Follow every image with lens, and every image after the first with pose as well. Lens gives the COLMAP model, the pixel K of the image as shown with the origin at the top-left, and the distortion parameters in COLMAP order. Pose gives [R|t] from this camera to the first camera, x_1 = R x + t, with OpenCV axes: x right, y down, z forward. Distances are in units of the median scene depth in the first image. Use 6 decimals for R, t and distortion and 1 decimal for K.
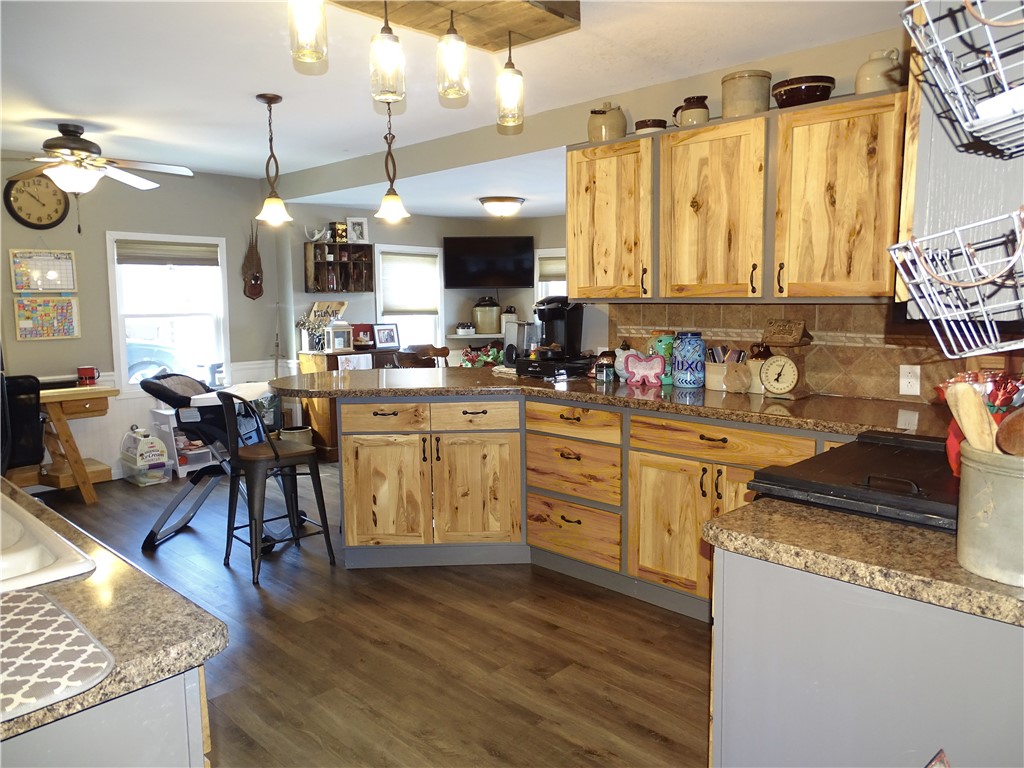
lens RADIAL K [[719.6, 0, 510.1], [0, 719.6, 378.7], [0, 0, 1]] dist [-0.000549, 0.001347]
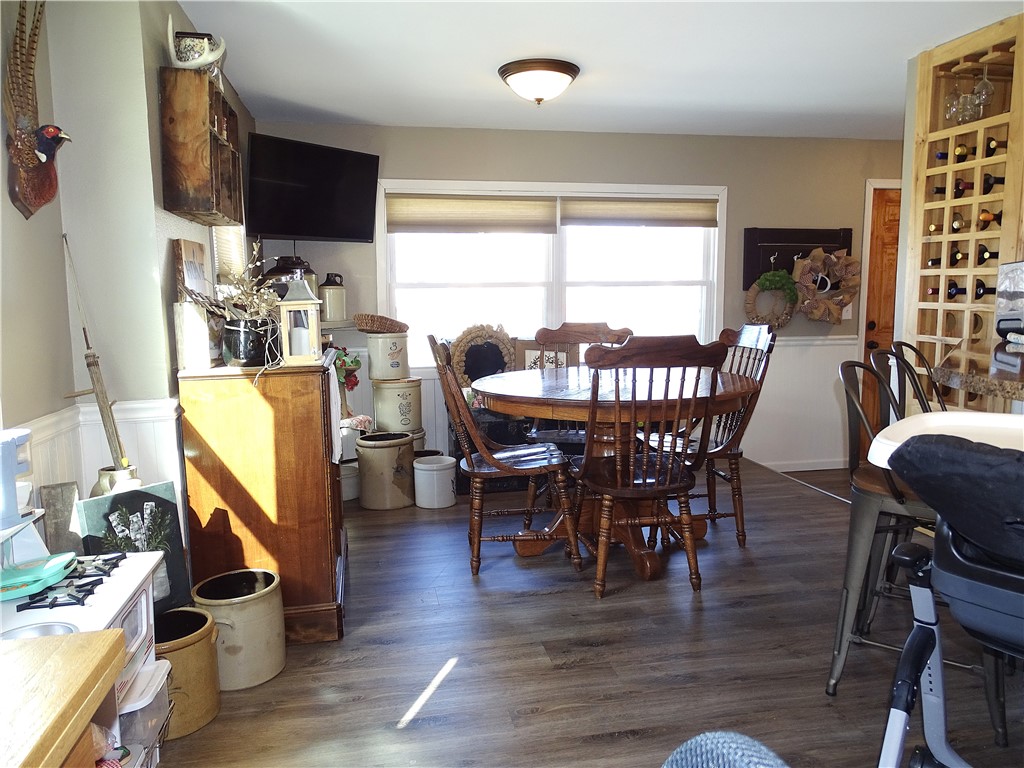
lens RADIAL K [[785.3, 0, 512.0], [0, 785.3, 384.0], [0, 0, 1]] dist [-0.001014, -0.000057]
pose [[0.592382, -0.084016, 0.801265, -0.528916], [0.083949, 0.995571, 0.042325, -0.035090], [-0.801271, 0.042193, 0.596811, 0.652964]]
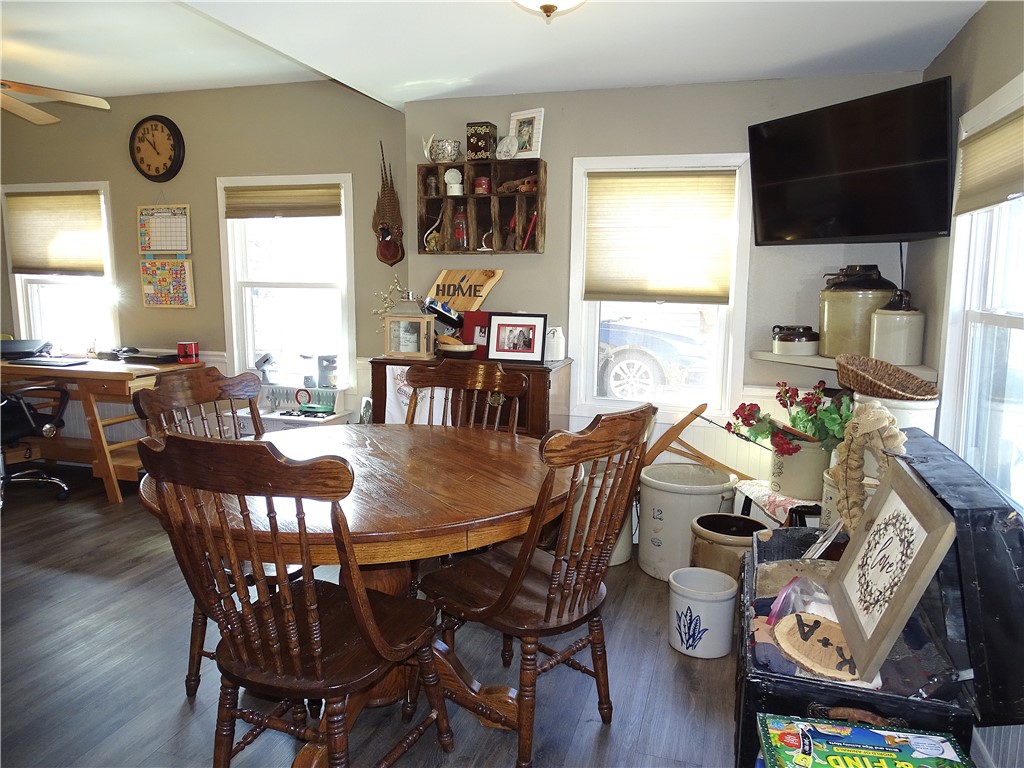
lens RADIAL K [[719.6, 0, 510.1], [0, 719.6, 378.7], [0, 0, 1]] dist [-0.000549, 0.001347]
pose [[0.456094, 0.130739, -0.880276, 0.293625], [-0.117263, 0.989354, 0.086183, -0.080898], [0.882172, 0.063916, 0.466570, 0.832410]]
